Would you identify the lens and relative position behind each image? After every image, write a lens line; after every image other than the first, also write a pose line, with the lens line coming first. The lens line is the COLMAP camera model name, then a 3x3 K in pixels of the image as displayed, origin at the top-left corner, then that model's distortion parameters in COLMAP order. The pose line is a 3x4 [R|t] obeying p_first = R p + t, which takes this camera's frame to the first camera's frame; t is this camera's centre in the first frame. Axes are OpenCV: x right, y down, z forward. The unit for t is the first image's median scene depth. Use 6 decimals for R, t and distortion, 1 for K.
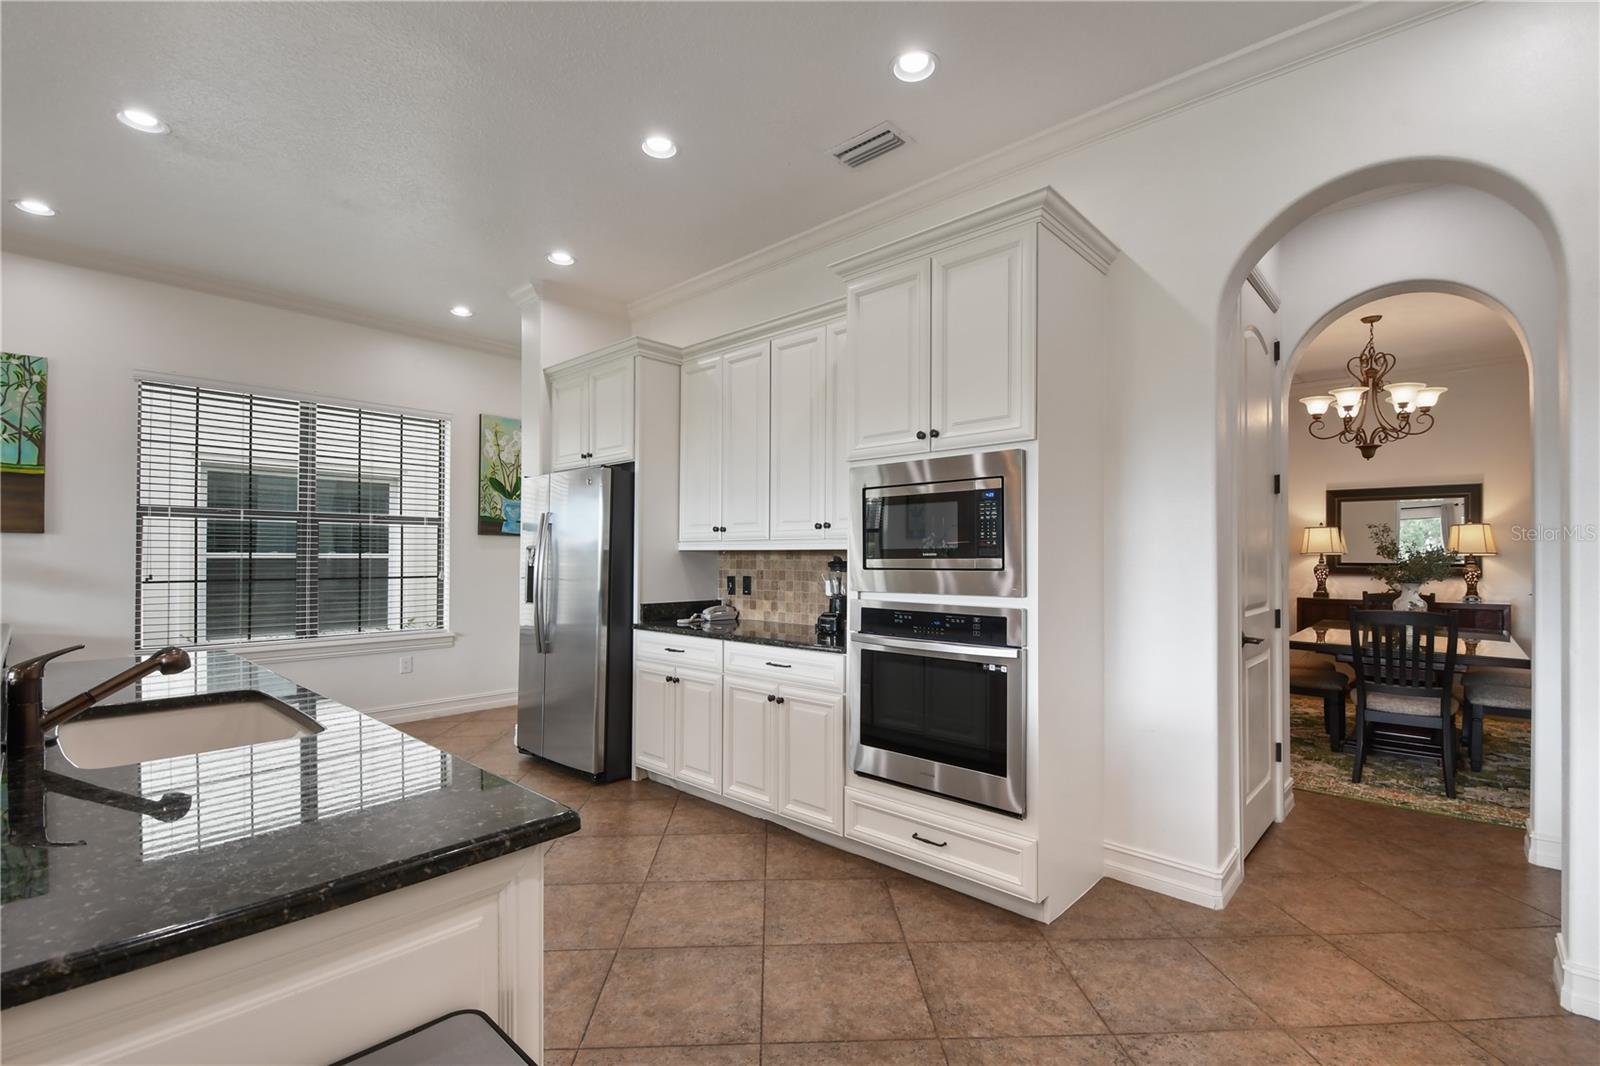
lens RADIAL K [[716.9, 0, 804.5], [0, 716.9, 553.5], [0, 0, 1]] dist [0.005084, 0.000020]
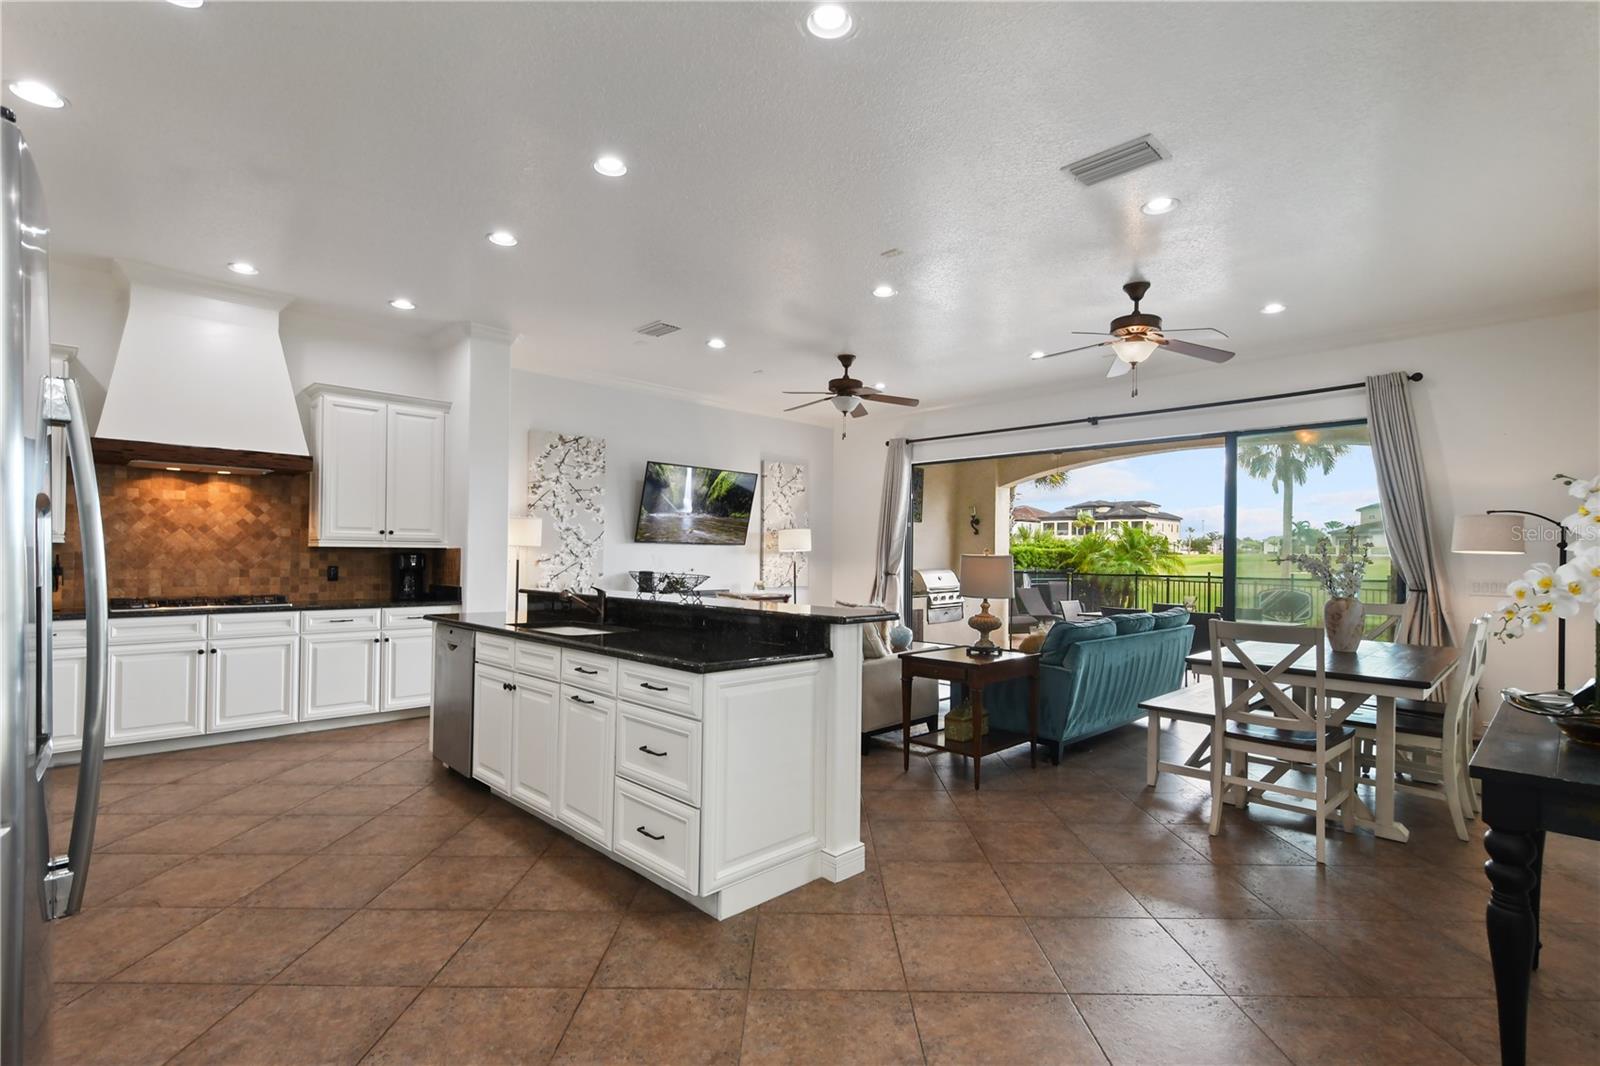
lens RADIAL K [[741.0, 0, 804.6], [0, 741.0, 554.0], [0, 0, 1]] dist [-0.001995, -0.001116]
pose [[-0.998969, -0.015315, 0.042732, -0.634518], [-0.015663, 0.999847, -0.007811, 0.004158], [-0.042606, -0.008472, -0.999056, 1.227470]]
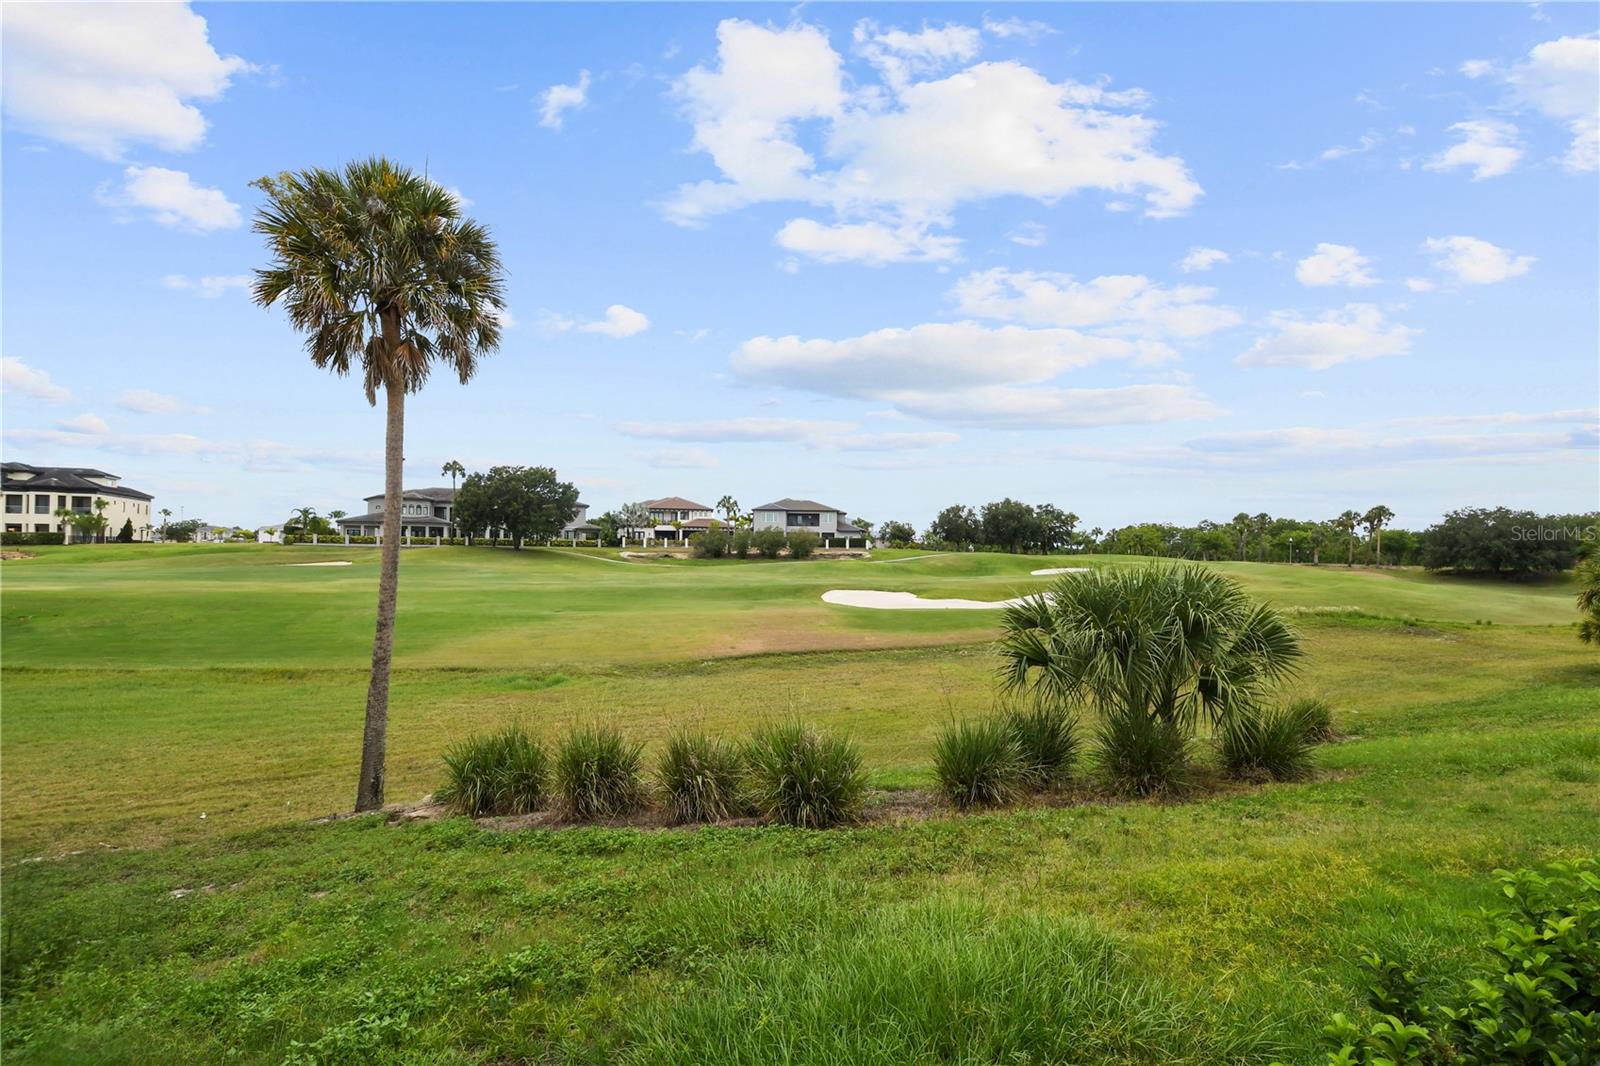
lens RADIAL K [[718.0, 0, 816.8], [0, 718.0, 553.0], [0, 0, 1]] dist [0.020212, -0.025519]
pose [[-0.385982, -0.011415, -0.922436, -2.568038], [-0.004171, 0.999935, -0.010628, 0.007418], [0.922497, -0.000255, -0.386005, -2.889535]]
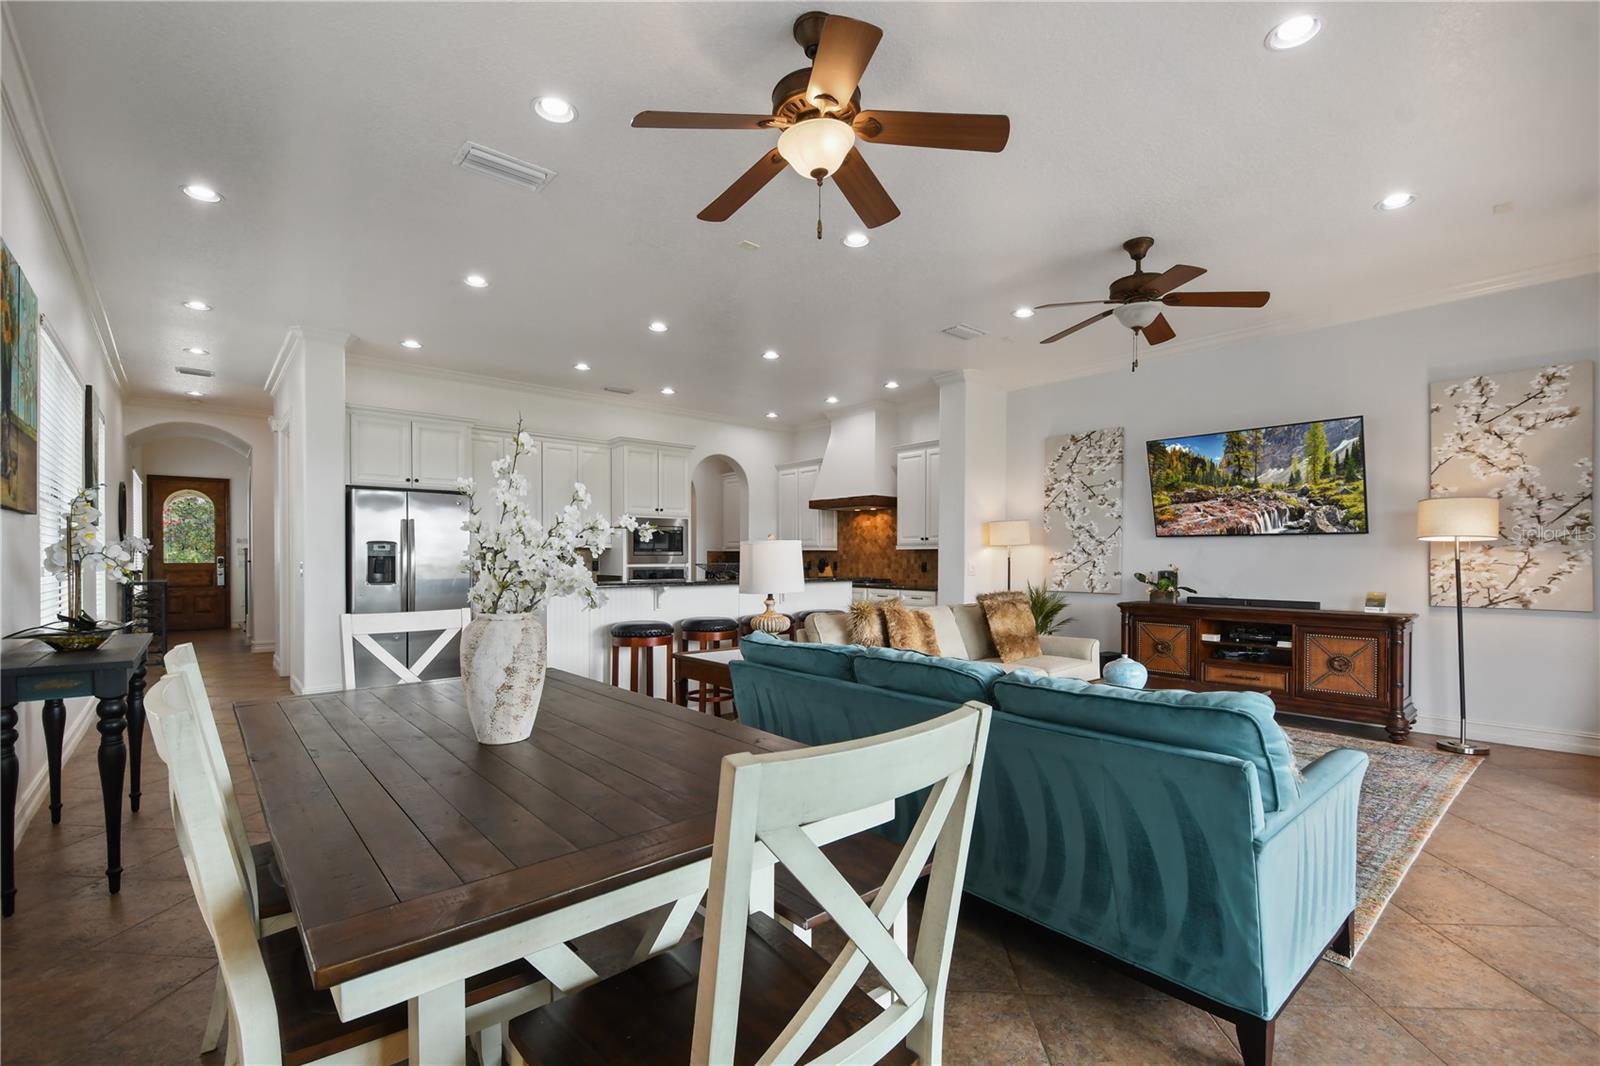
lens RADIAL K [[695.6, 0, 802.6], [0, 695.6, 563.8], [0, 0, 1]] dist [-0.000639, -0.003971]
pose [[0.120114, -0.013336, 0.992671, -1.636773], [-0.007761, 0.999867, 0.014372, 0.007722], [-0.992730, -0.009430, 0.119995, 0.039262]]
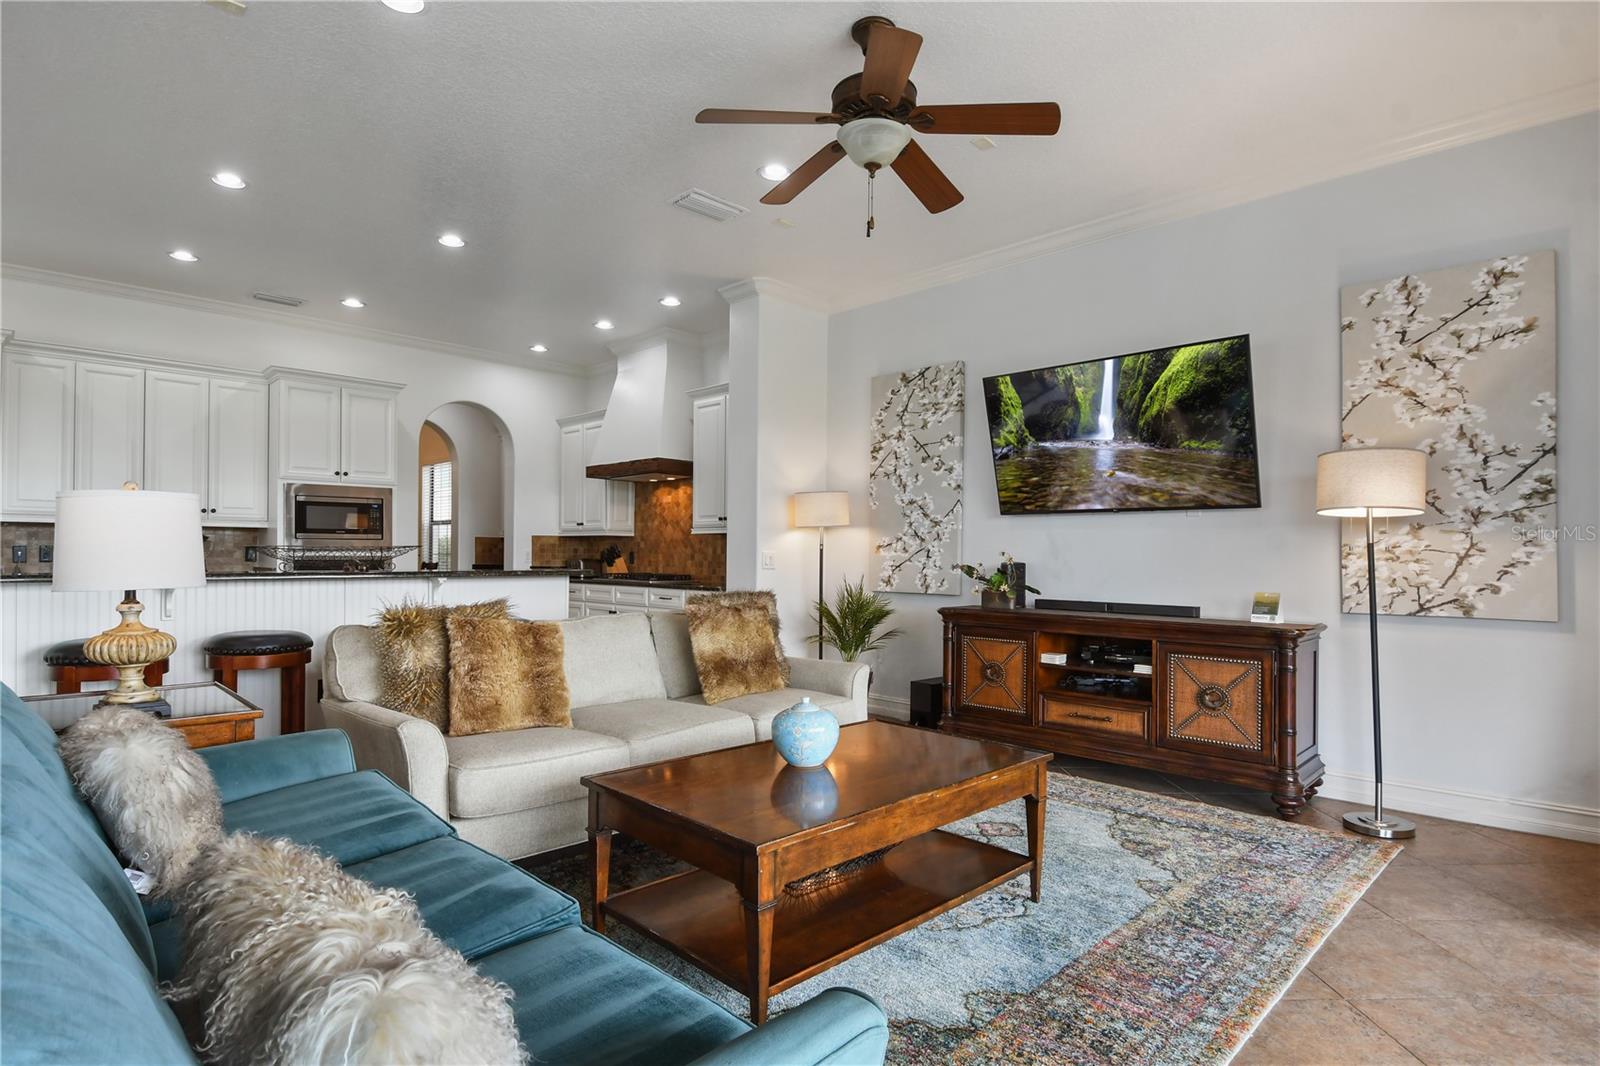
lens RADIAL K [[825.8, 0, 808.3], [0, 825.8, 551.0], [0, 0, 1]] dist [0.000388, -0.001779]
pose [[0.035986, -0.000924, 0.999352, -1.343866], [-0.013244, 0.999911, 0.001401, 0.022185], [-0.999265, -0.013286, 0.035971, -0.267987]]
